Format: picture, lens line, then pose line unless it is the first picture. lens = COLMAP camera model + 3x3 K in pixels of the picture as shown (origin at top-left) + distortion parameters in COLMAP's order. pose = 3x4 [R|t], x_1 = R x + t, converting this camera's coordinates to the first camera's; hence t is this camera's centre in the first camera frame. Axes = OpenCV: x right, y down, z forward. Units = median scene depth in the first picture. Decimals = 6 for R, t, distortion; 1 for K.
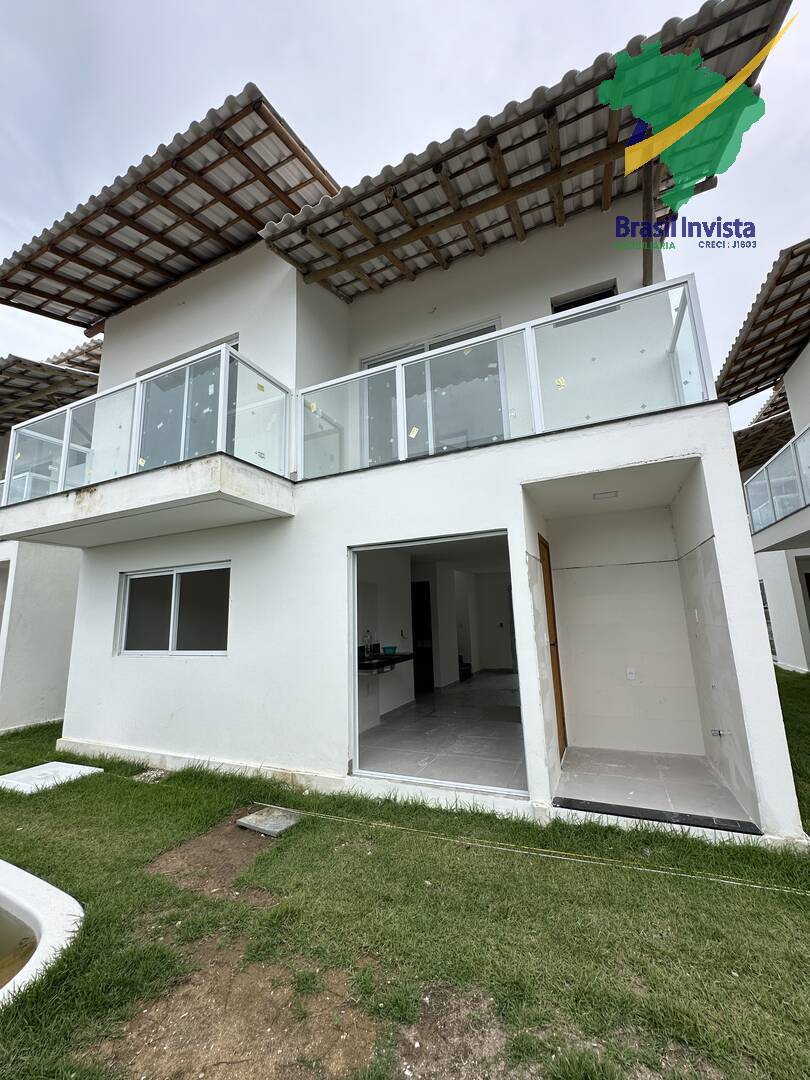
lens RADIAL K [[438.7, 0, 404.9], [0, 438.7, 528.7], [0, 0, 1]] dist [-0.004796, -0.000234]
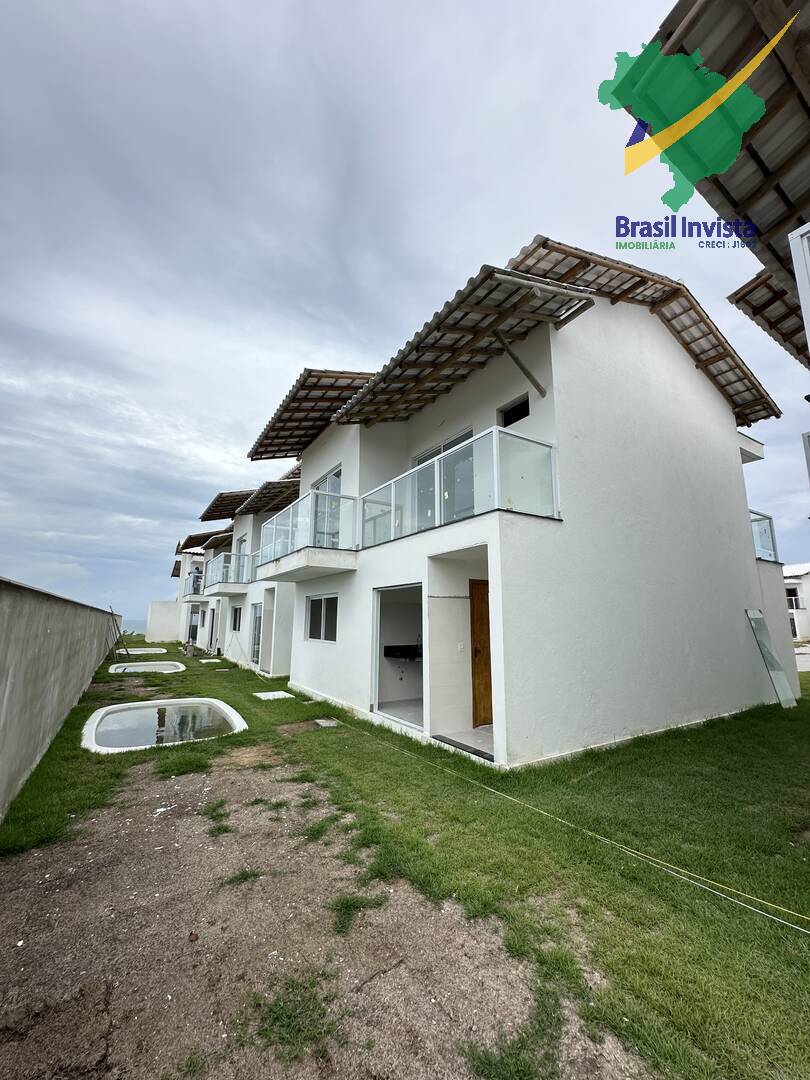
lens RADIAL K [[430.8, 0, 405.6], [0, 430.8, 540.7], [0, 0, 1]] dist [-0.002792, 0.000508]
pose [[0.841402, -0.052995, -0.537805, 0.787996], [0.060154, 0.998180, -0.004247, -0.115710], [0.537051, -0.028777, 0.843058, -0.346499]]
